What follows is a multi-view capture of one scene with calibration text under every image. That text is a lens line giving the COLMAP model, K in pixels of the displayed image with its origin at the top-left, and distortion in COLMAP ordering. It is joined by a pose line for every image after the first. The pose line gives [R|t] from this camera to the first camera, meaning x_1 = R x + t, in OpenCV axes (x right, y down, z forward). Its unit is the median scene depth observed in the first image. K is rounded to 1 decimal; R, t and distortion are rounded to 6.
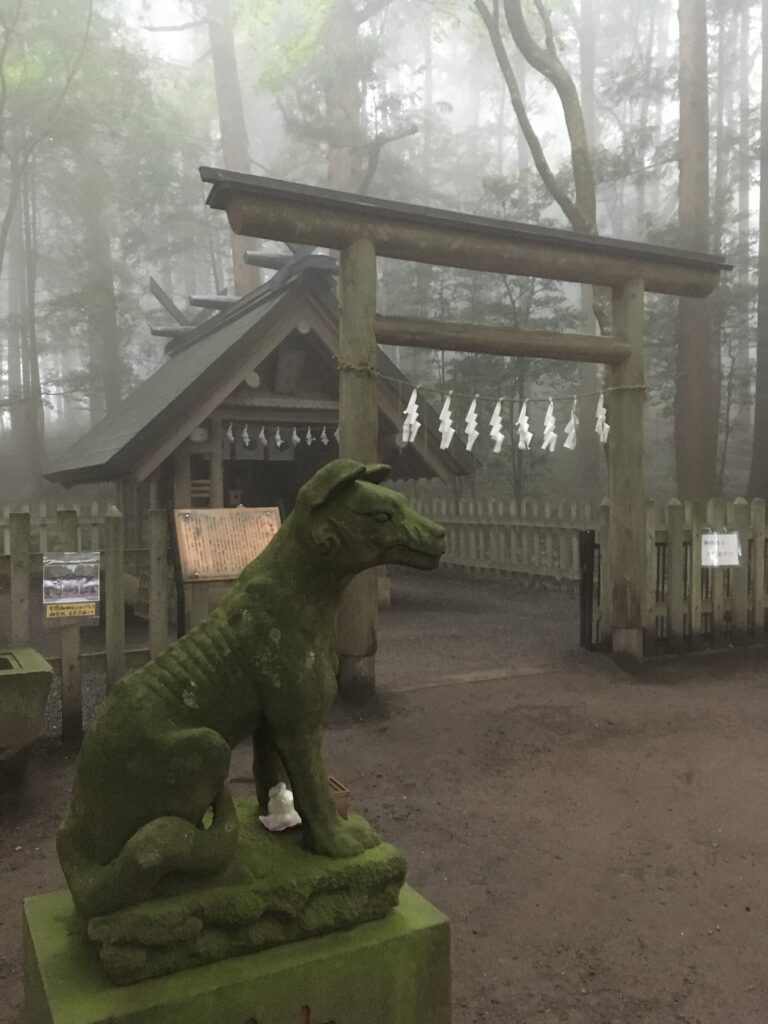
lens RADIAL K [[873.1, 0, 382.0], [0, 873.1, 520.4], [0, 0, 1]] dist [0.089515, -0.110870]
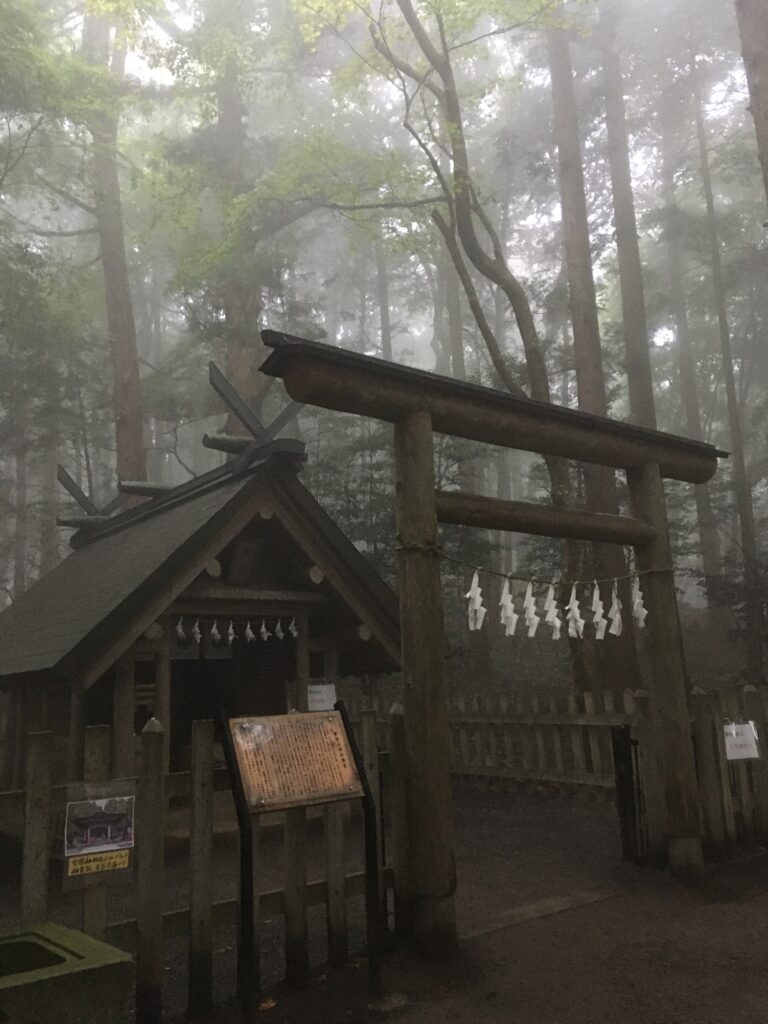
lens RADIAL K [[873.1, 0, 382.0], [0, 873.1, 520.4], [0, 0, 1]] dist [0.089515, -0.110870]
pose [[0.981712, 0.002151, 0.190359, -0.199697], [0.040196, 0.975050, -0.218318, -0.006634], [-0.186080, 0.221977, 0.957131, 0.124797]]
